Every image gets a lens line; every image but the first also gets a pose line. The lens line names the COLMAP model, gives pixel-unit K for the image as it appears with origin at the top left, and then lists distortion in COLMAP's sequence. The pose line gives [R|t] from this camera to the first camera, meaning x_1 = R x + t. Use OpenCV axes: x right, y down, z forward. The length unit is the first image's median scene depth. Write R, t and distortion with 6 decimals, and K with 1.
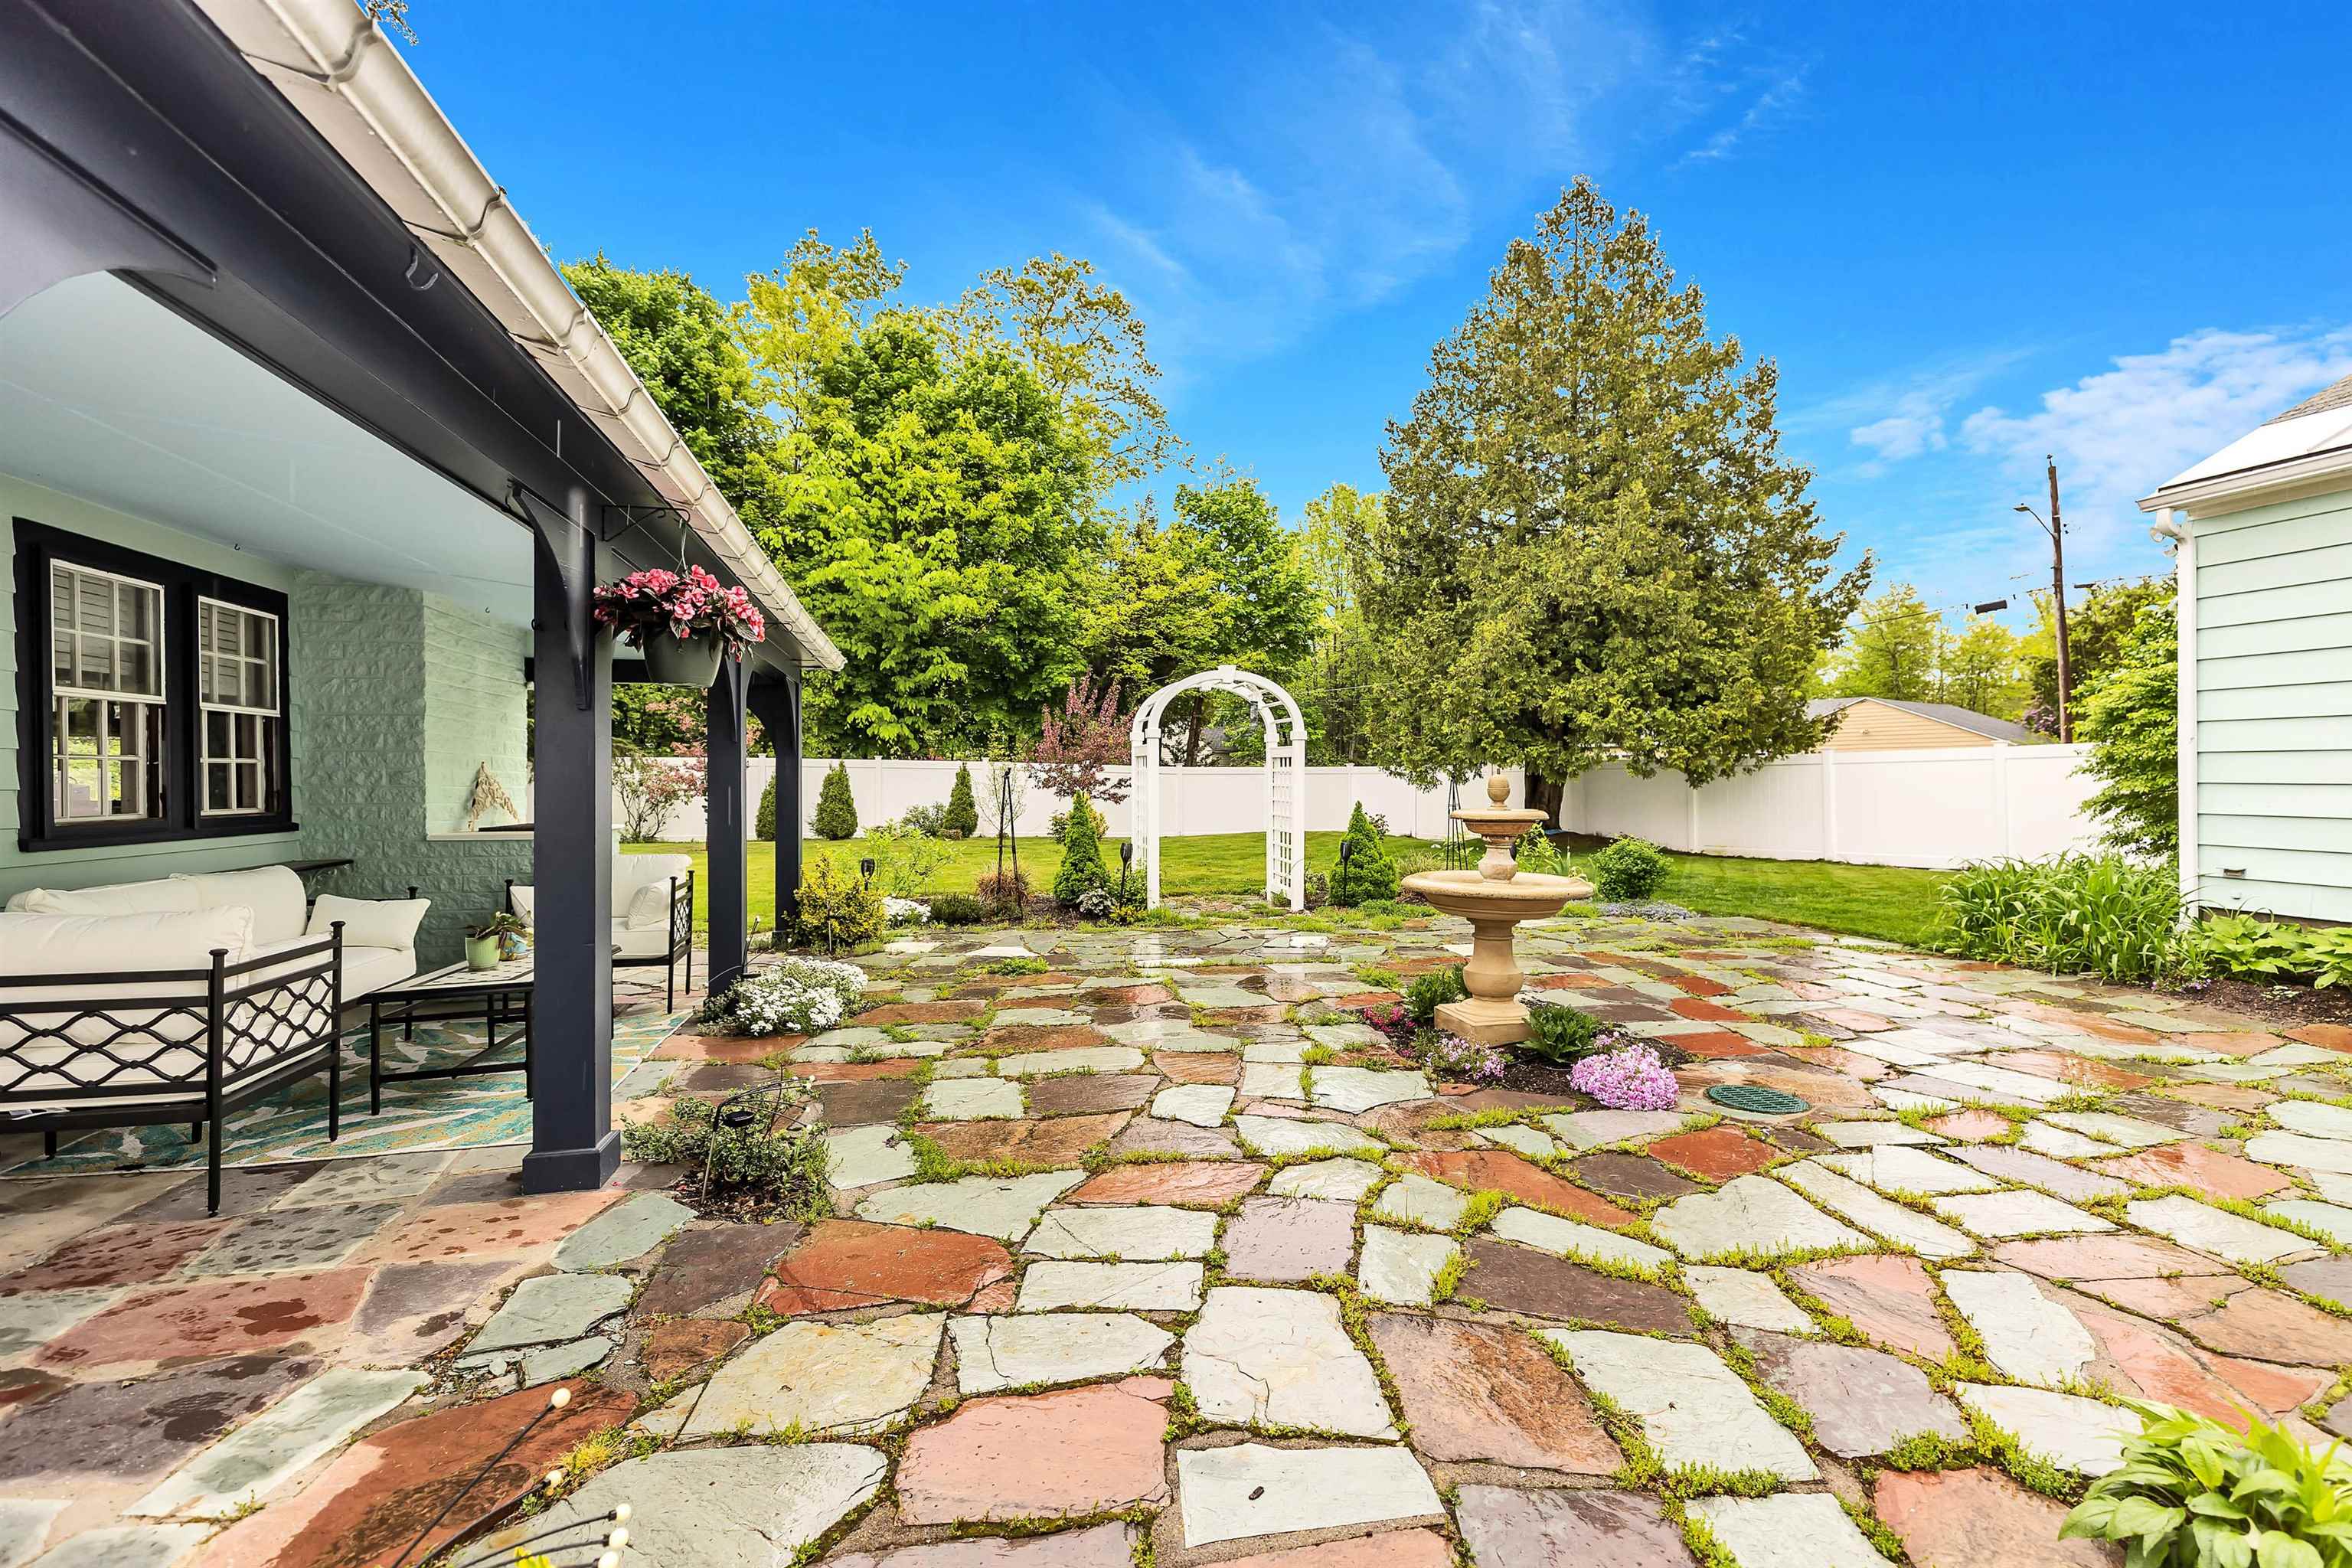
lens RADIAL K [[1048.8, 0, 1176.7], [0, 1048.8, 776.6], [0, 0, 1]] dist [0.009438, -0.000238]
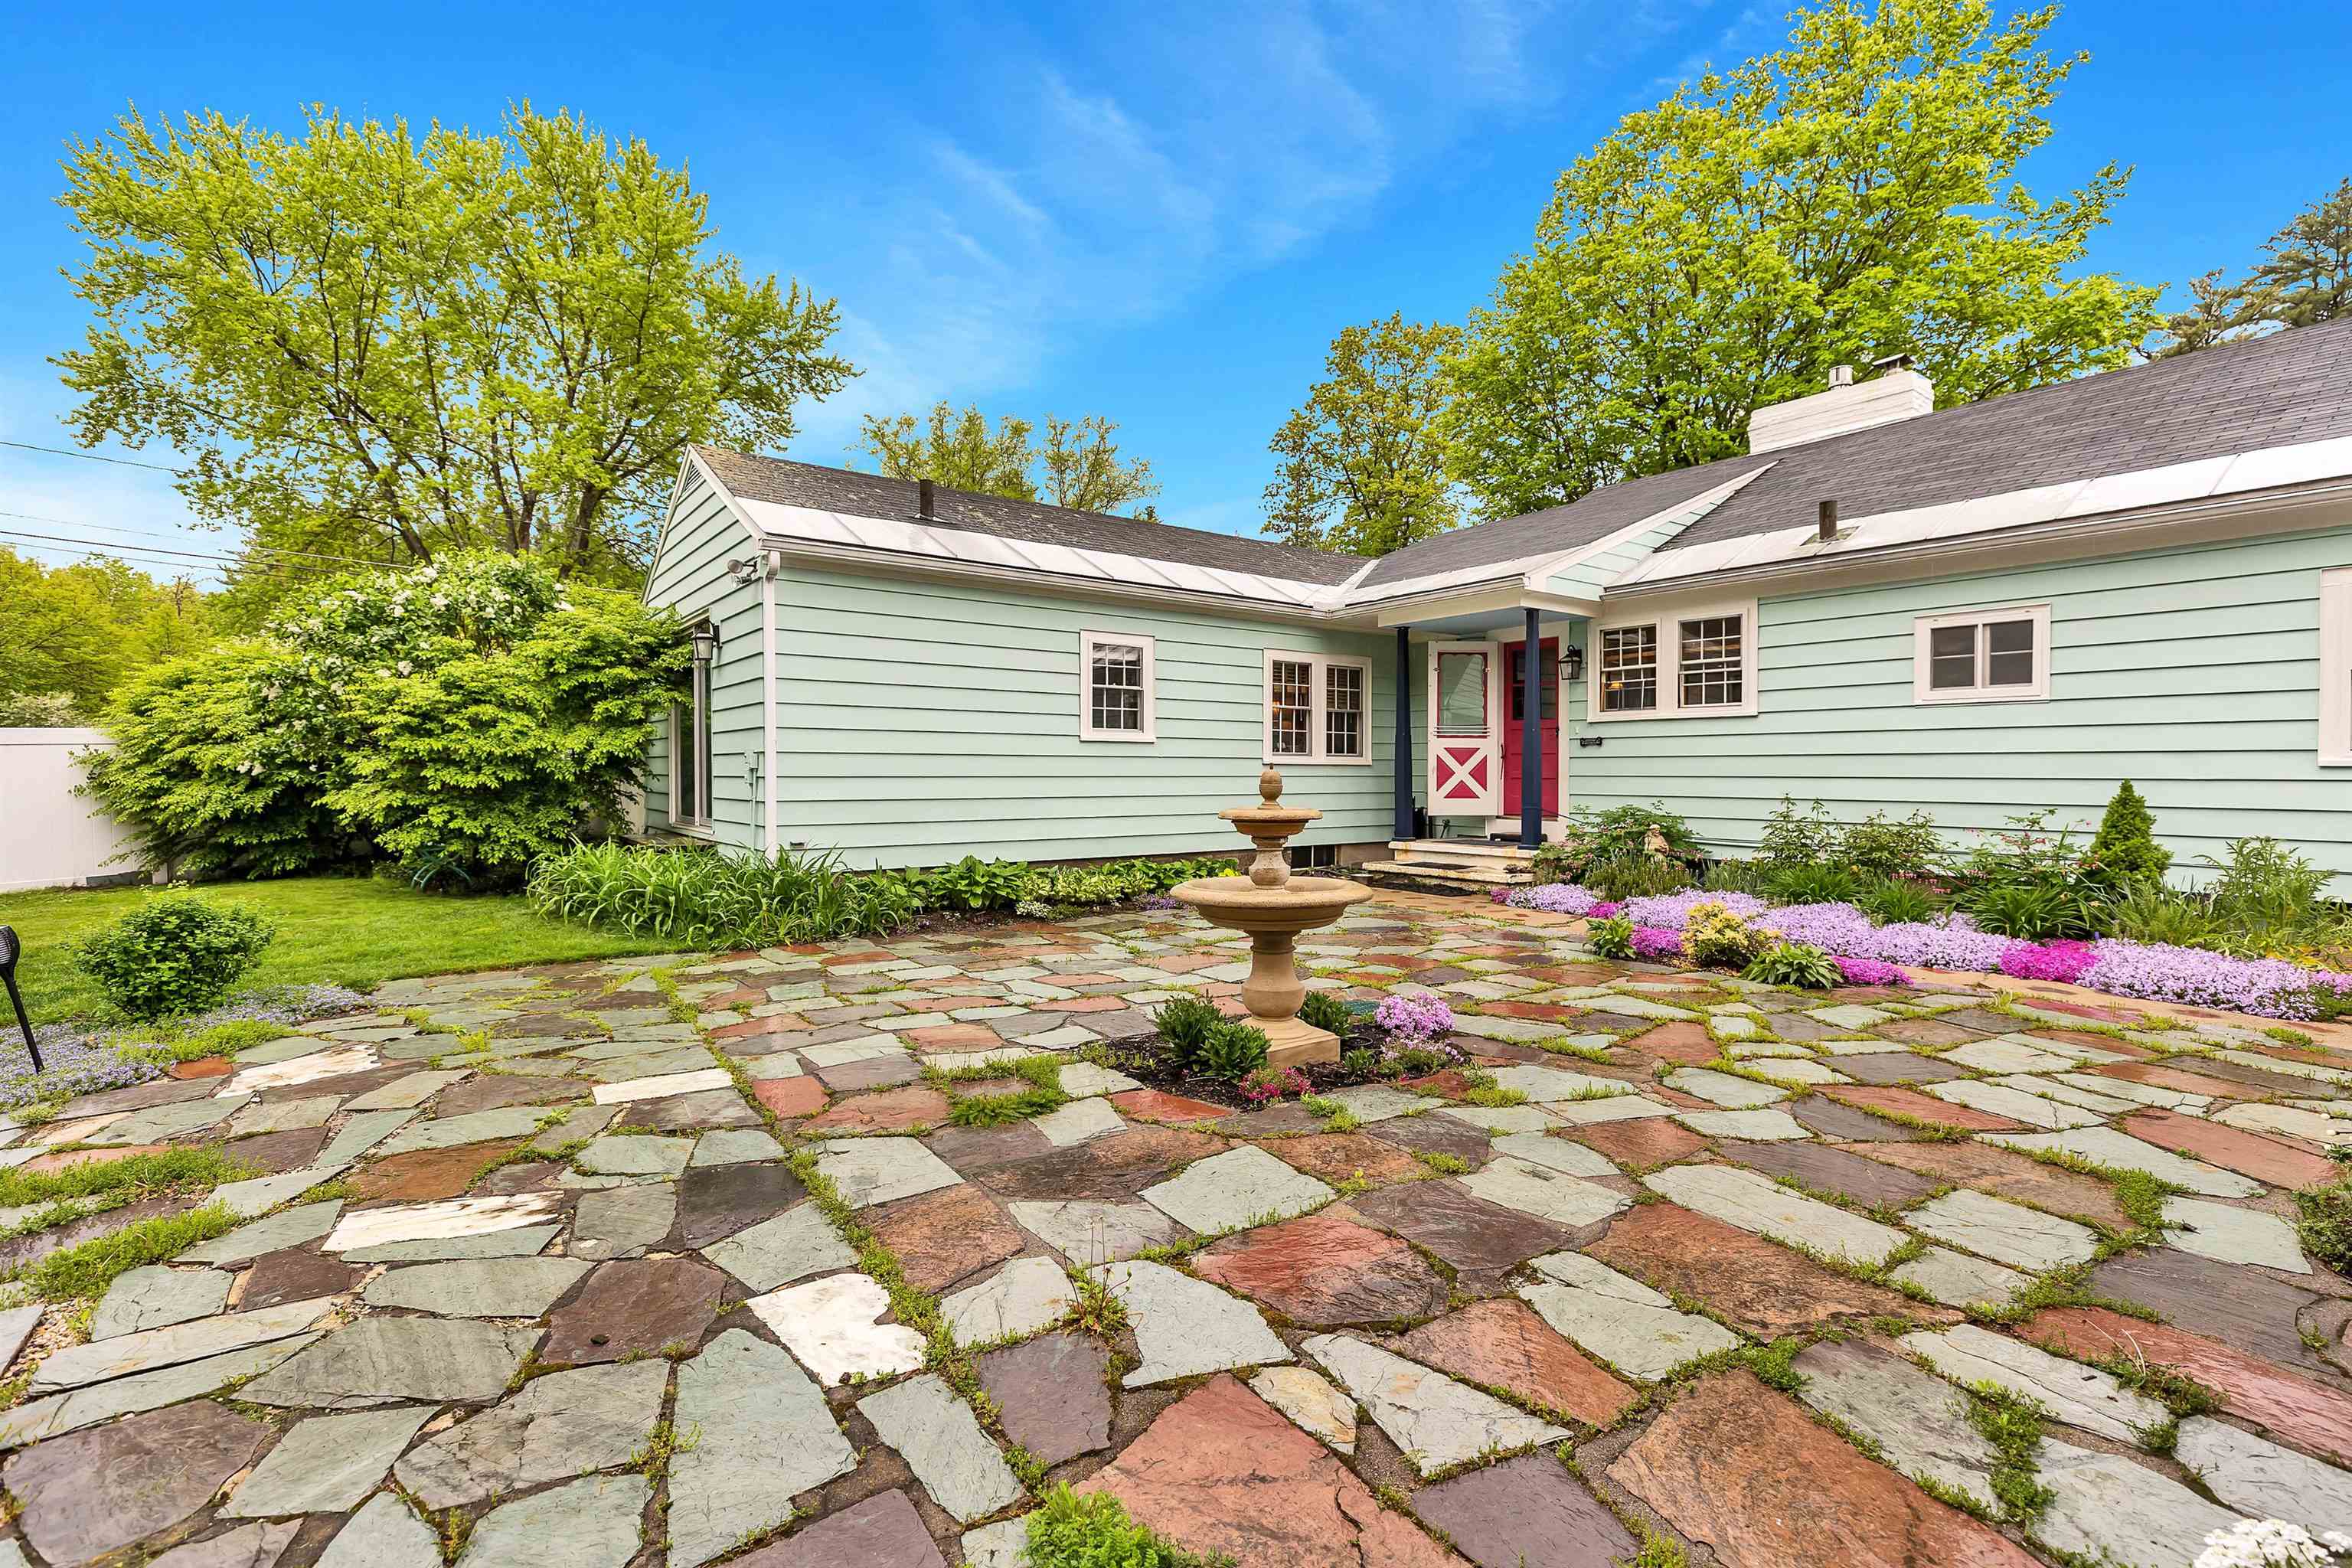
lens RADIAL K [[1059.3, 0, 1188.2], [0, 1059.3, 777.7], [0, 0, 1]] dist [0.003181, -0.000146]
pose [[-0.394990, -0.004394, 0.918675, -0.114226], [0.001295, 0.999985, 0.005340, 0.000793], [-0.918685, 0.003299, -0.394978, 0.324296]]
